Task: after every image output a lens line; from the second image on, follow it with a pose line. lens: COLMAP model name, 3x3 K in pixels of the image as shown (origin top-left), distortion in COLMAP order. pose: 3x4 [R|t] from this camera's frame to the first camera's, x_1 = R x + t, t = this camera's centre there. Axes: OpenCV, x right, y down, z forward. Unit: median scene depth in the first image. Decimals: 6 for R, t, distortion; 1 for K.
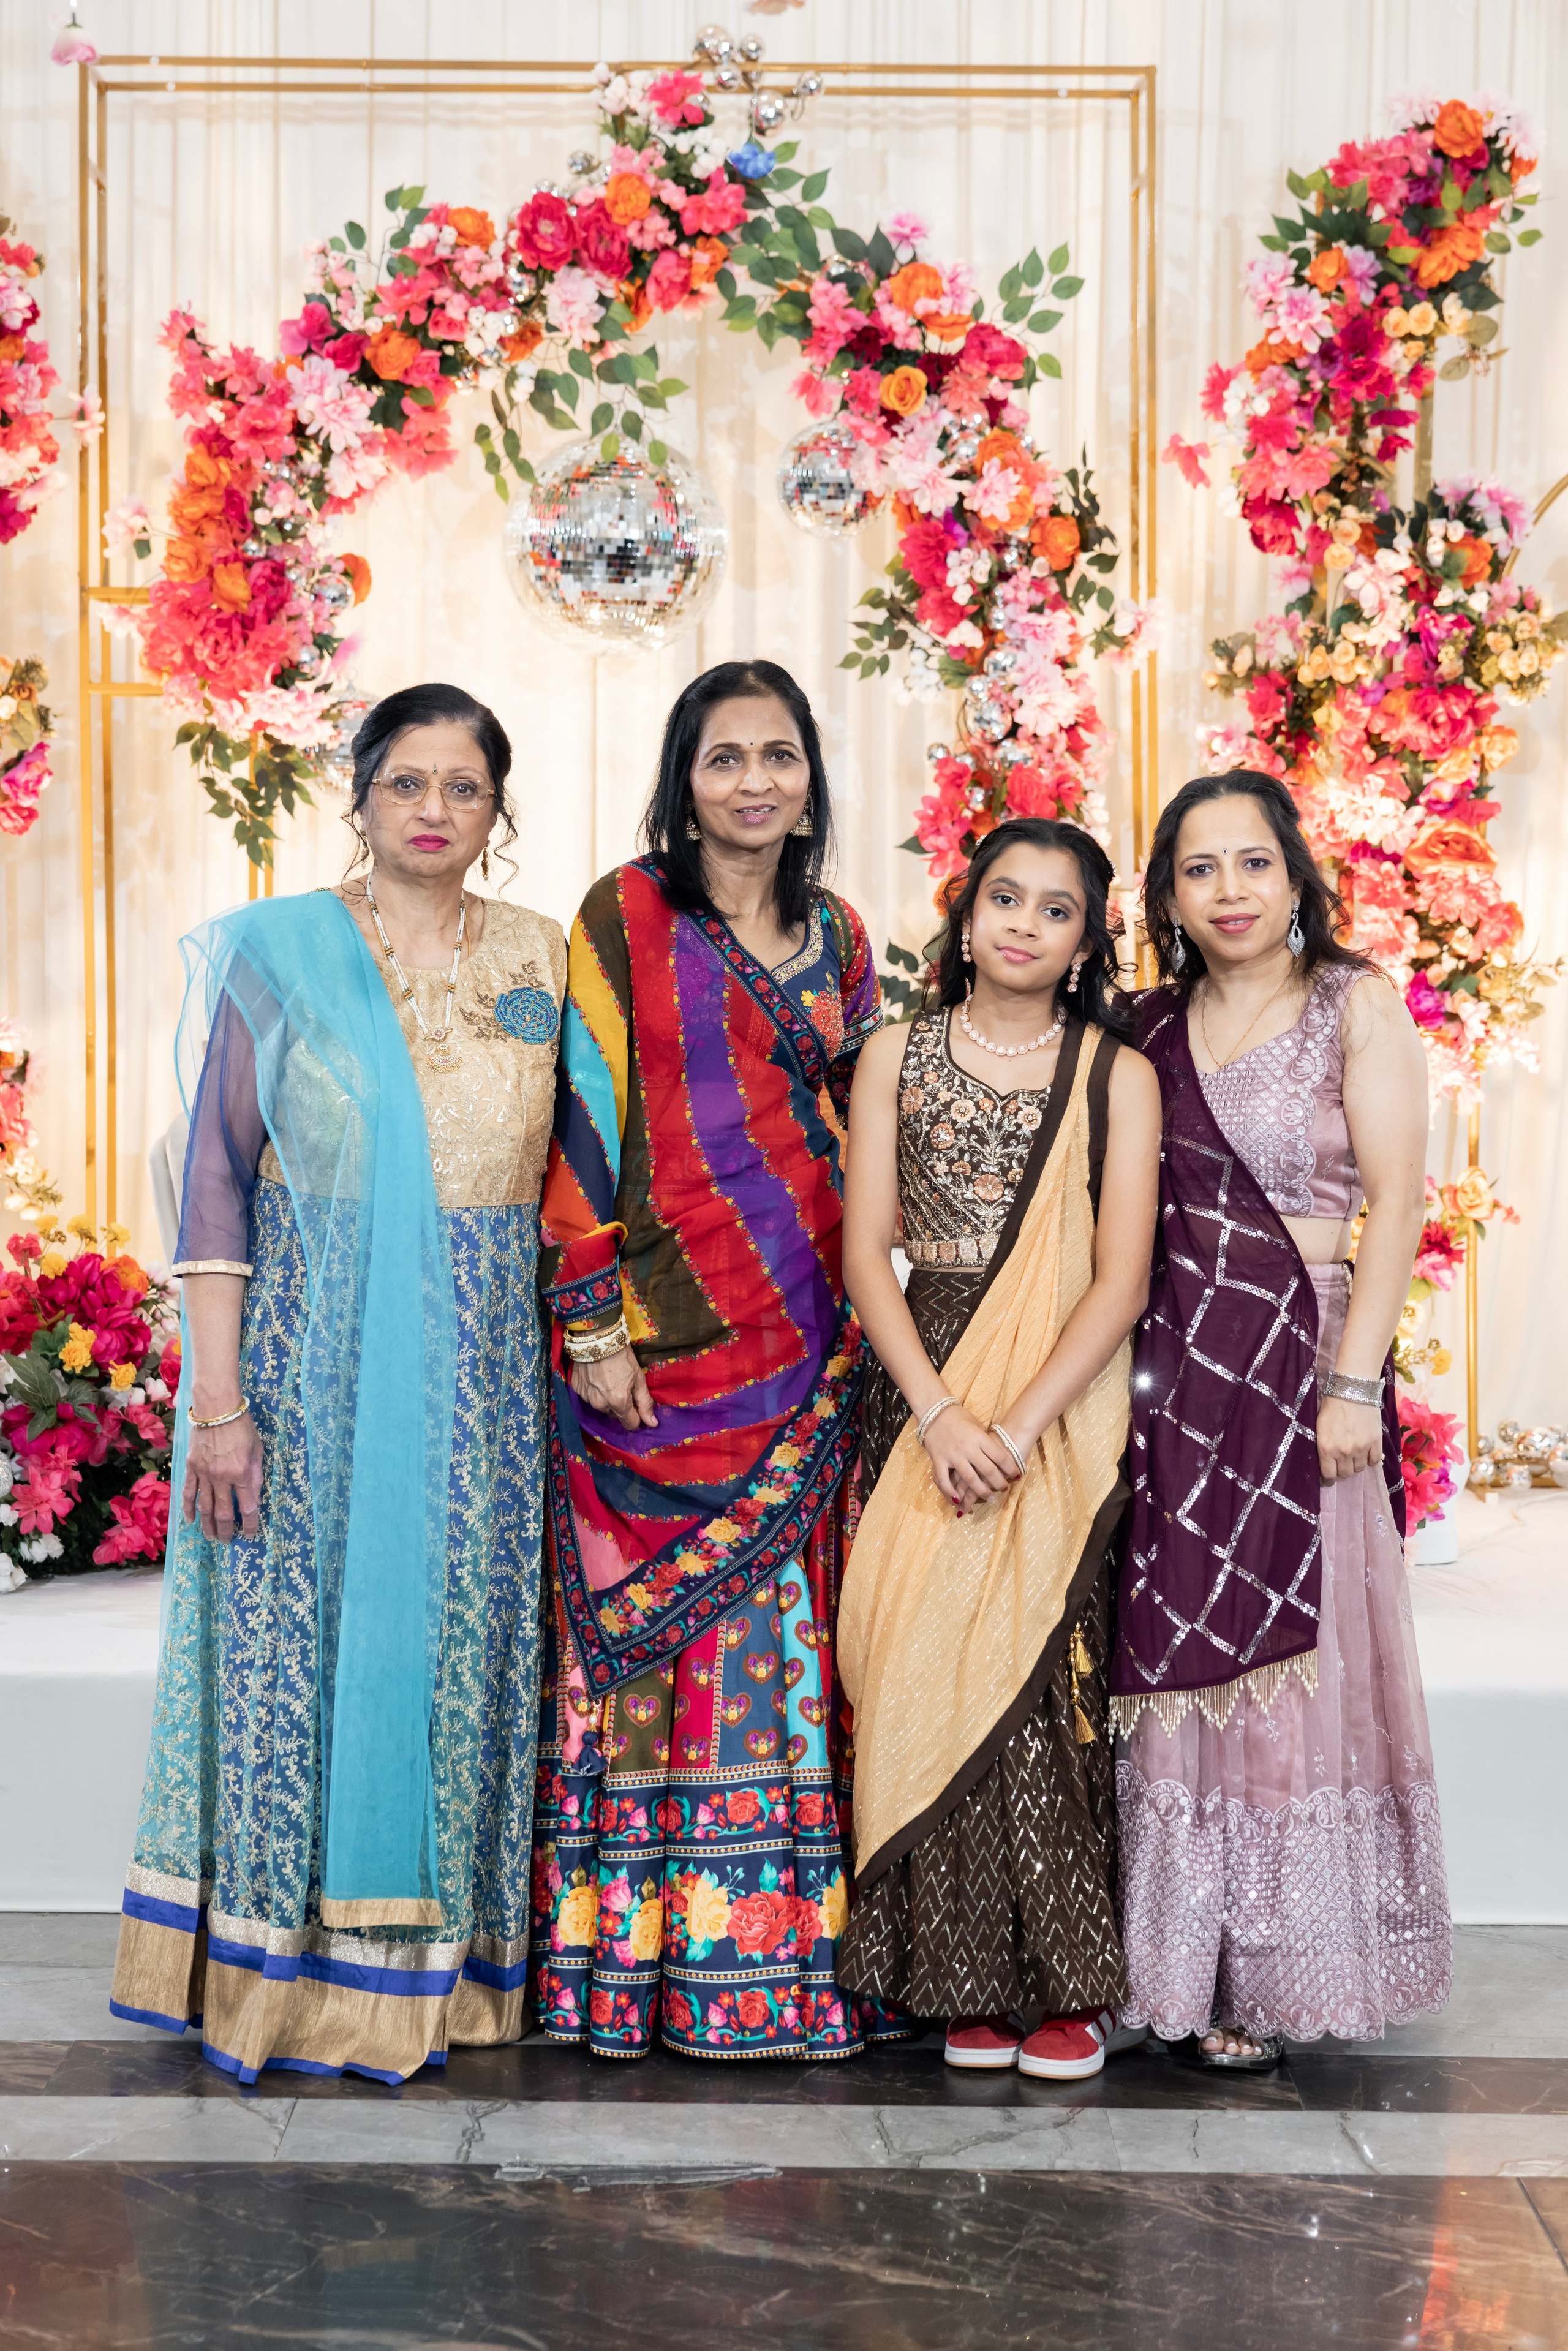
lens RADIAL K [[4488.7, 0, 807.0], [0, 4488.7, 1201.9], [0, 0, 1]] dist [0.045628, -0.016698]
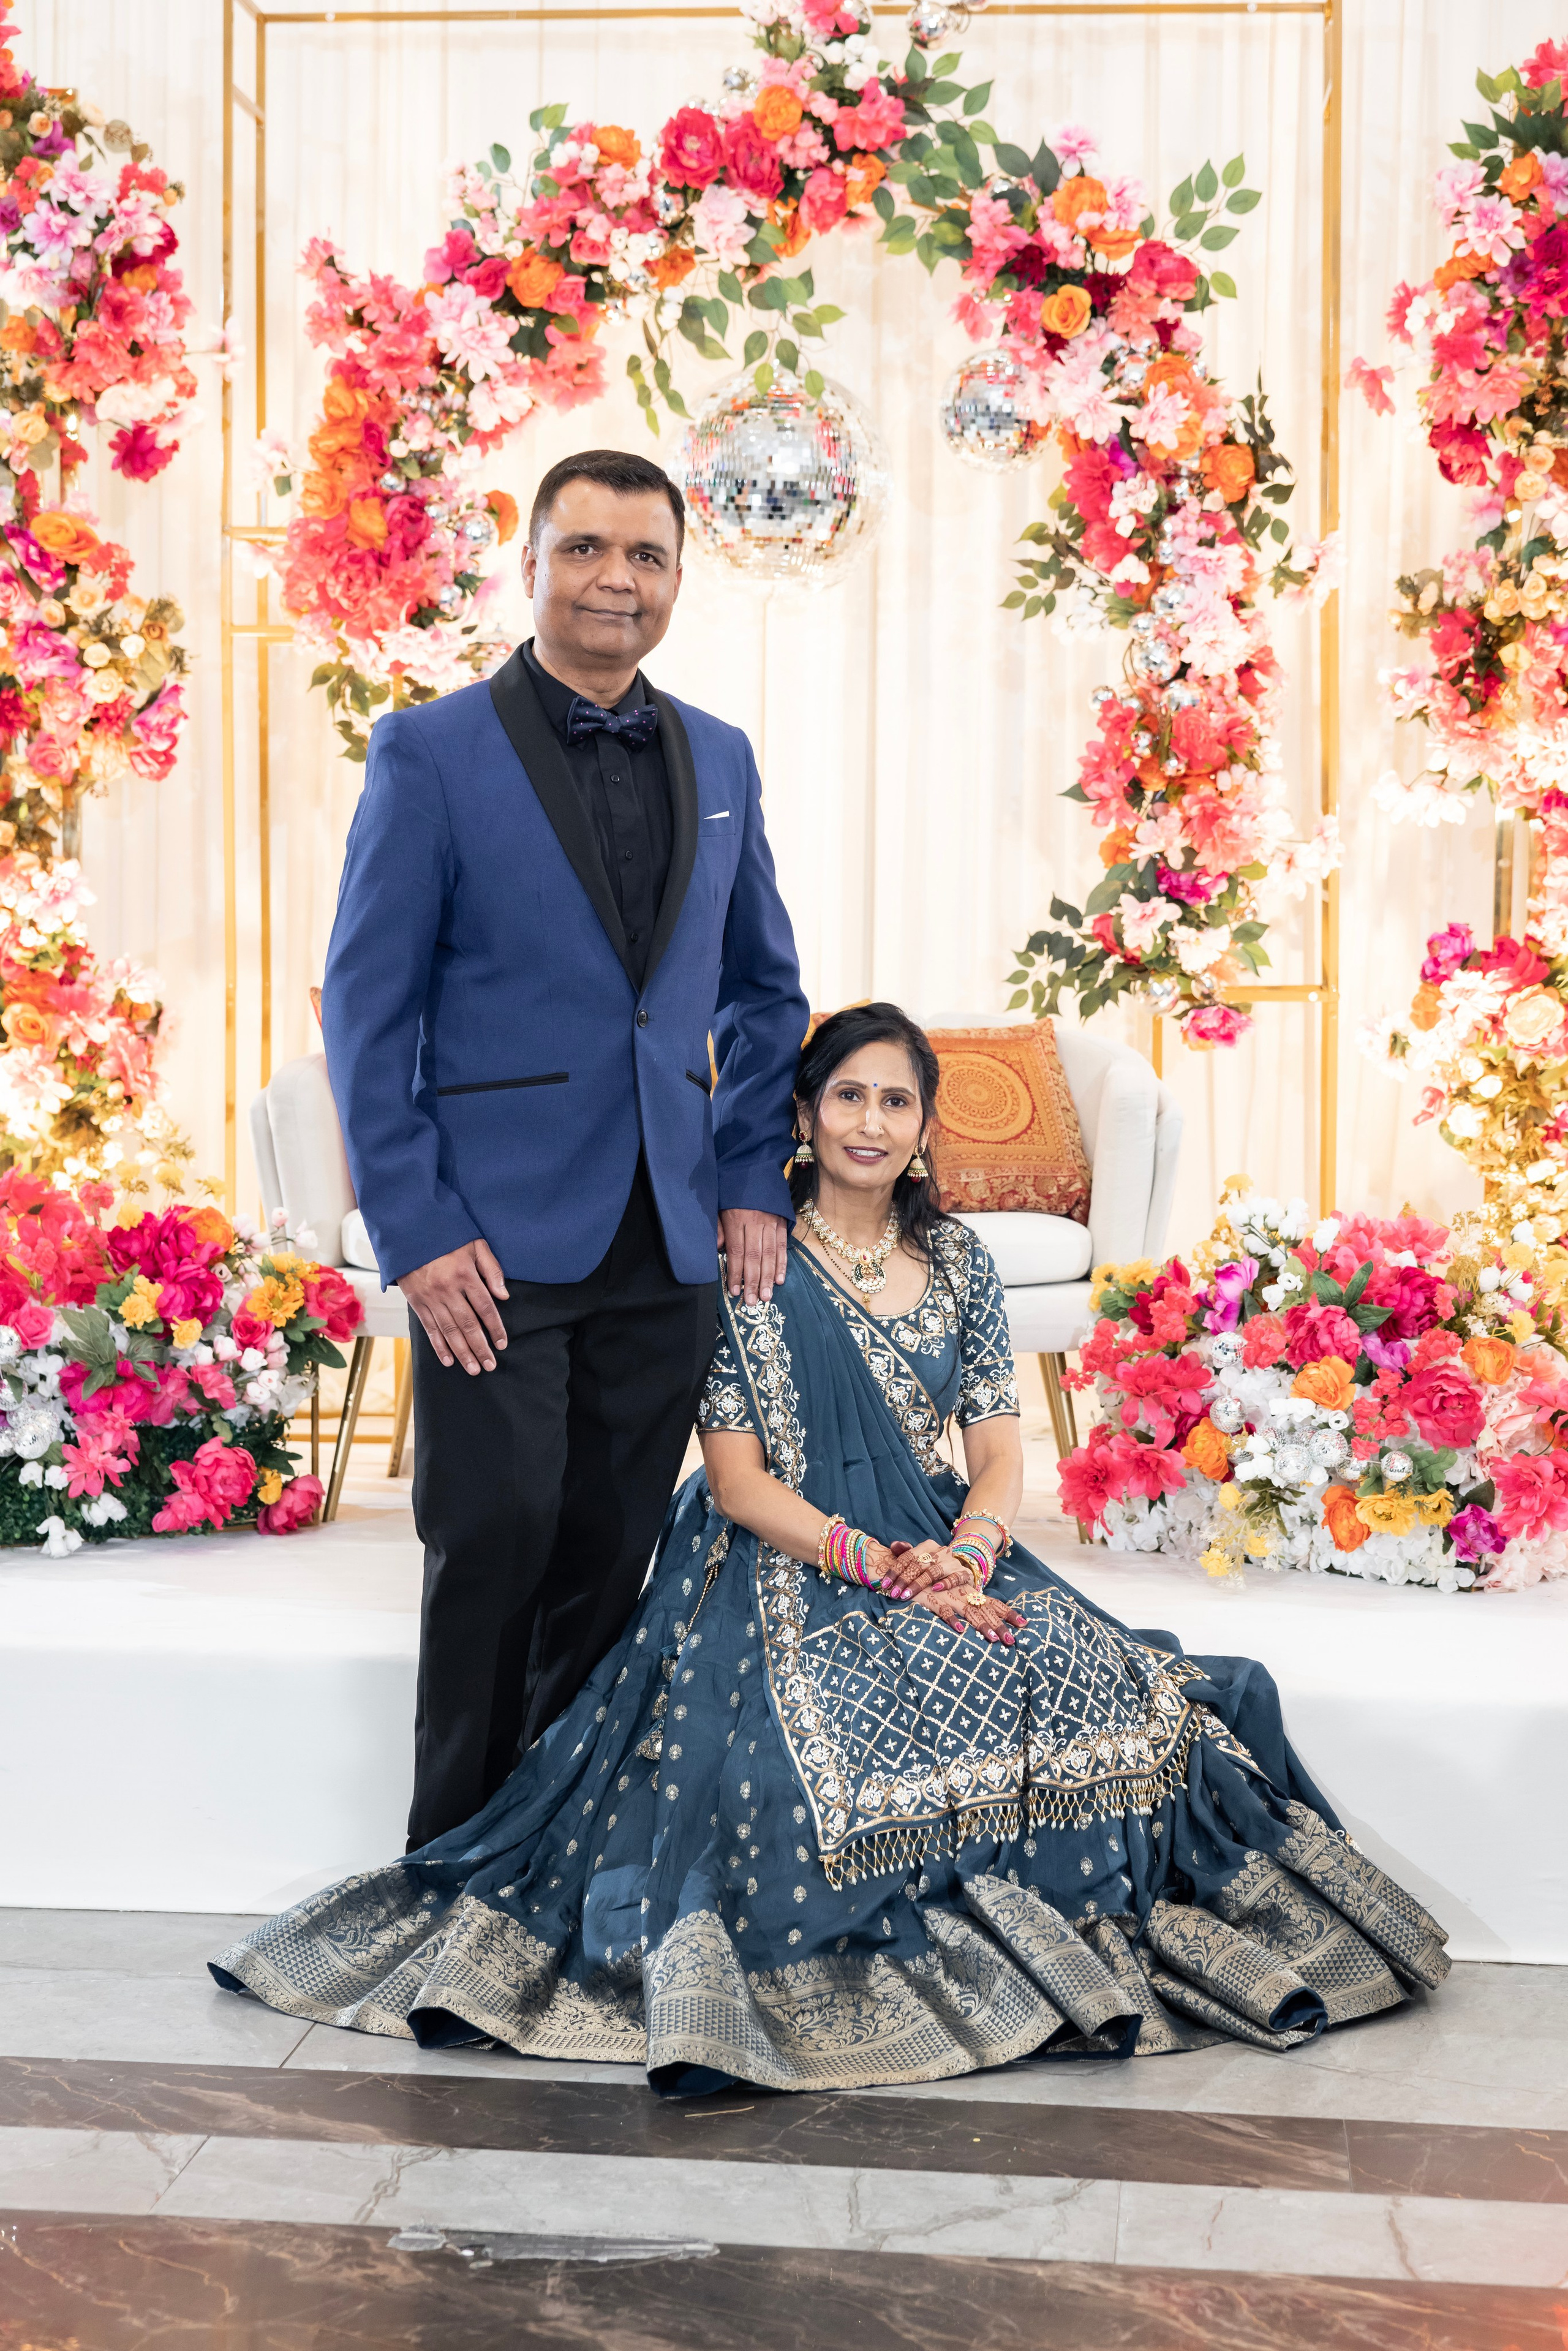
lens RADIAL K [[4029.5, 0, 801.3], [0, 4029.5, 1217.6], [0, 0, 1]] dist [0.009460, 0.092107]
pose [[0.994516, 0.012733, -0.103811, 0.056347], [-0.012636, 0.999919, 0.001599, 0.009970], [0.103823, -0.000279, 0.994596, 0.146959]]
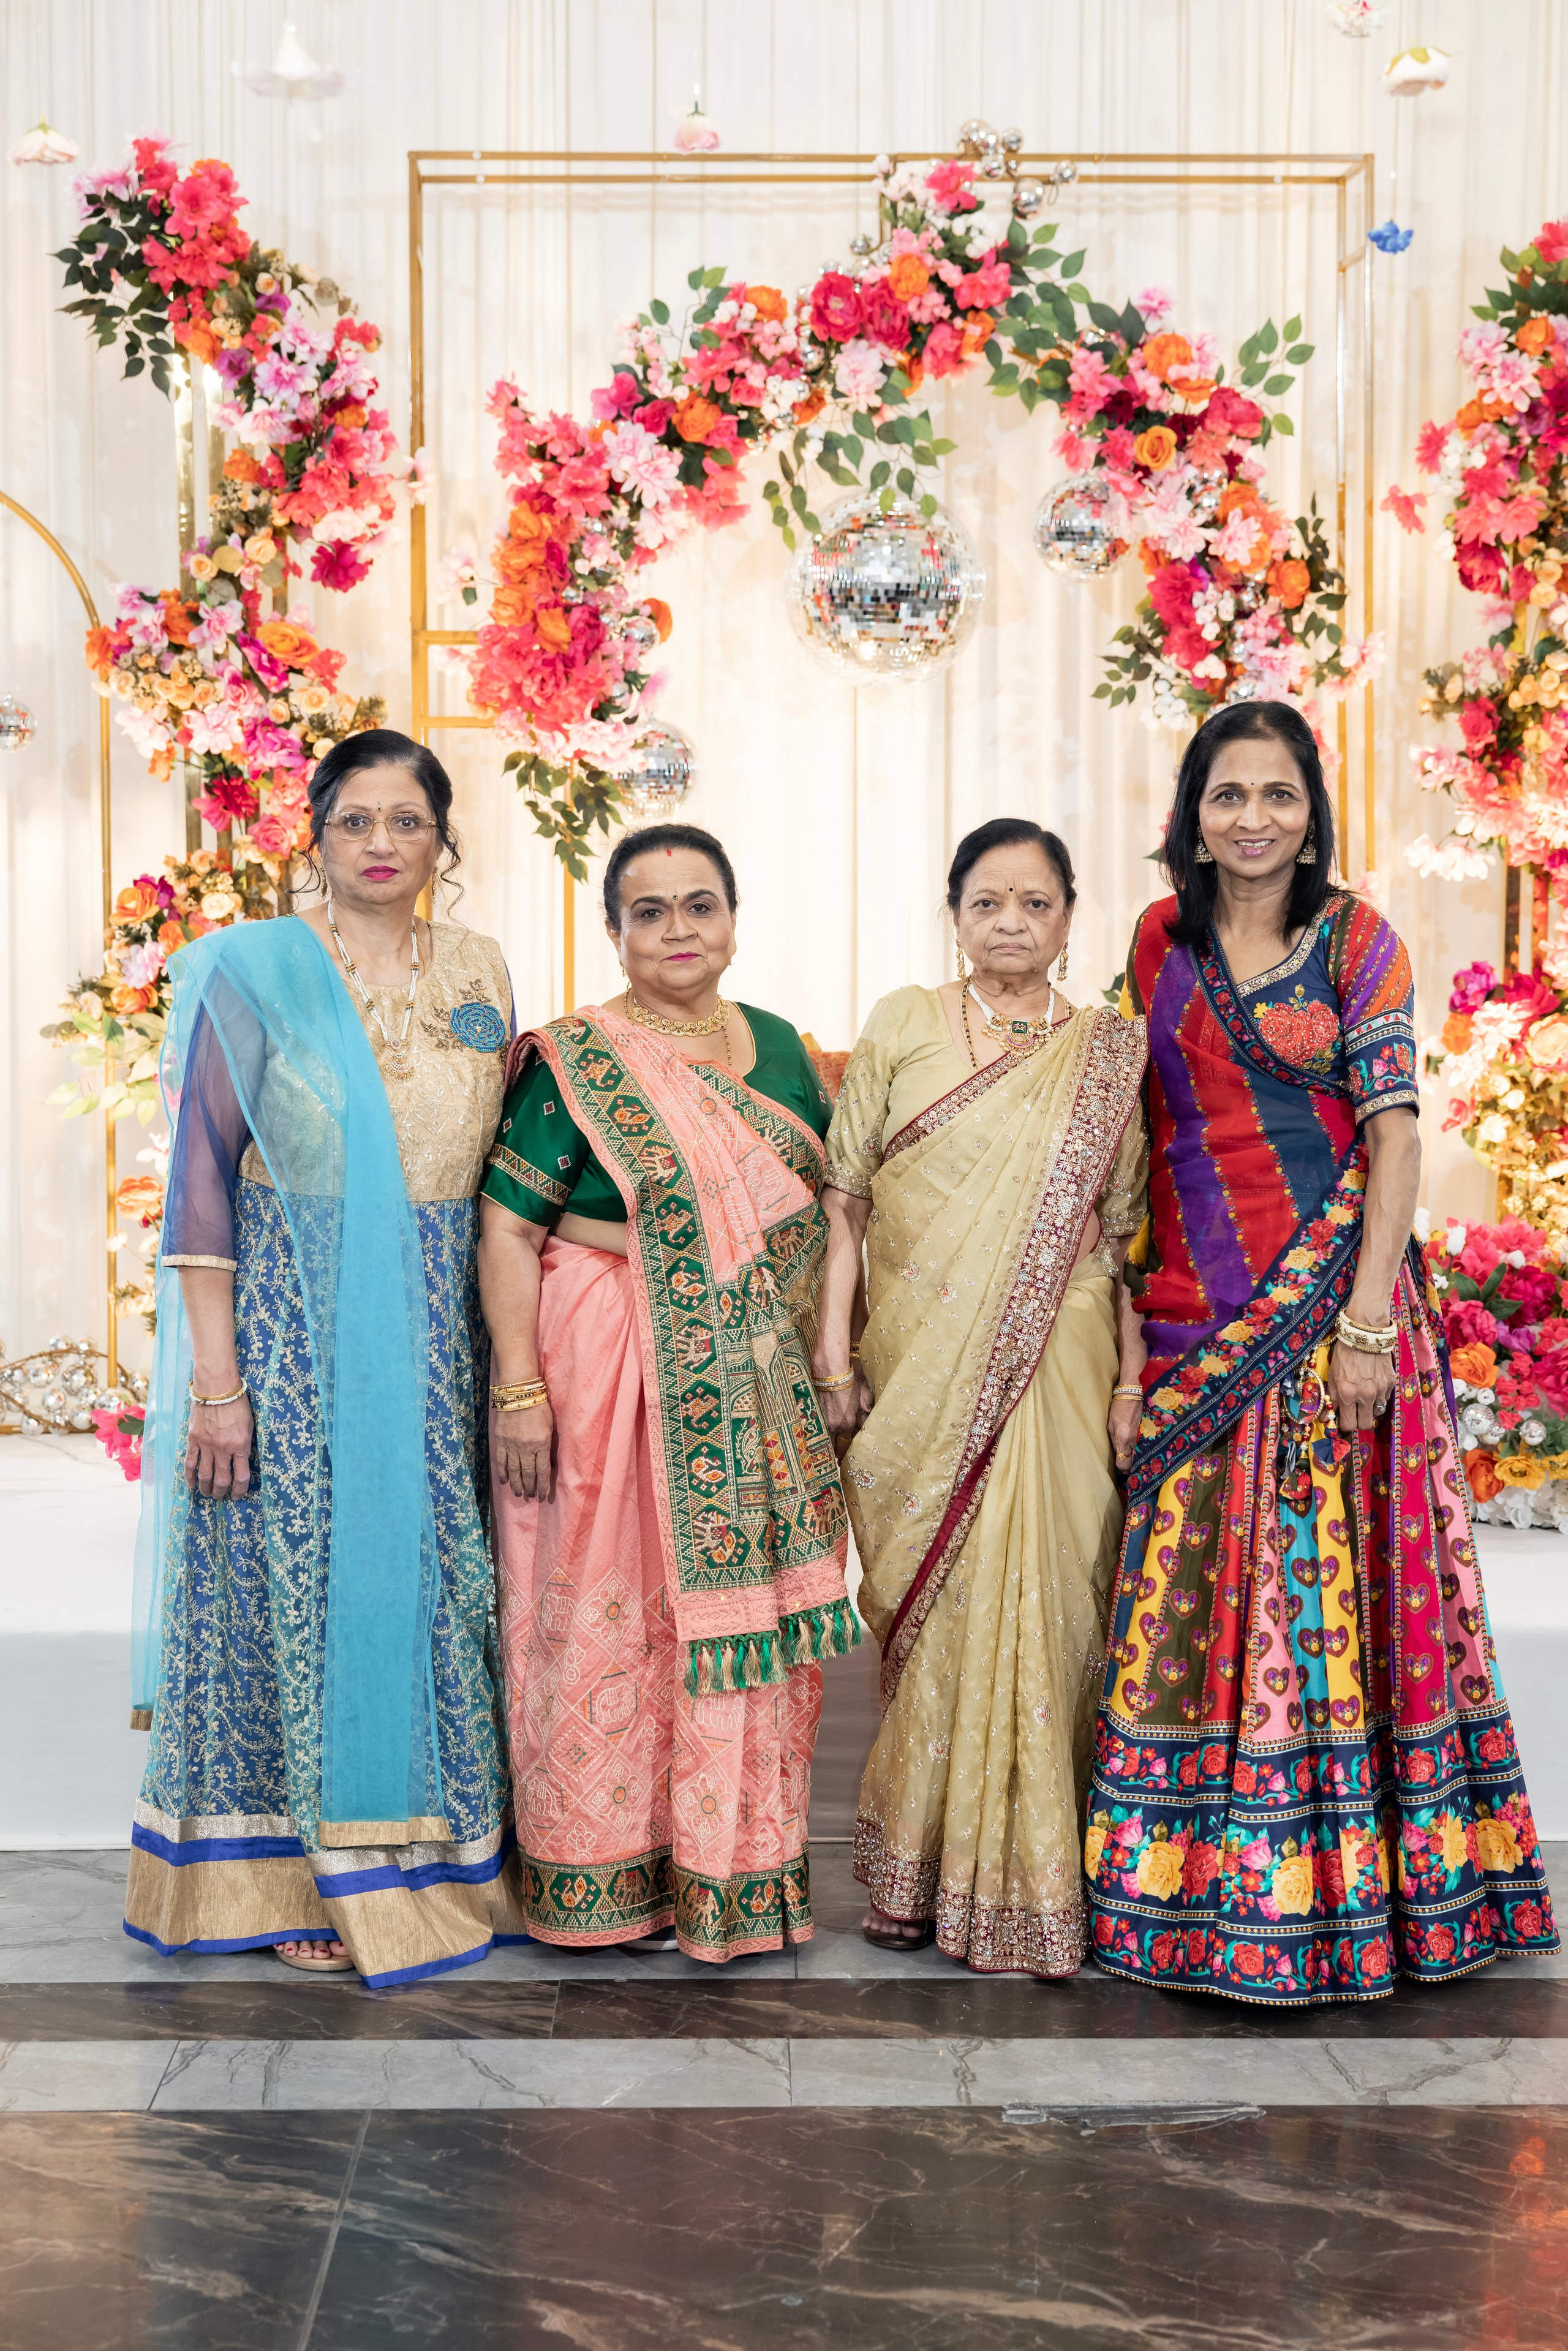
lens RADIAL K [[3753.2, 0, 801.8], [0, 3753.2, 1202.3], [0, 0, 1]] dist [0.014900, 0.074327]
pose [[0.999823, -0.010237, 0.015815, -0.082325], [0.009881, 0.999700, 0.022424, -0.015319], [-0.016040, -0.022264, 0.999623, 0.066305]]
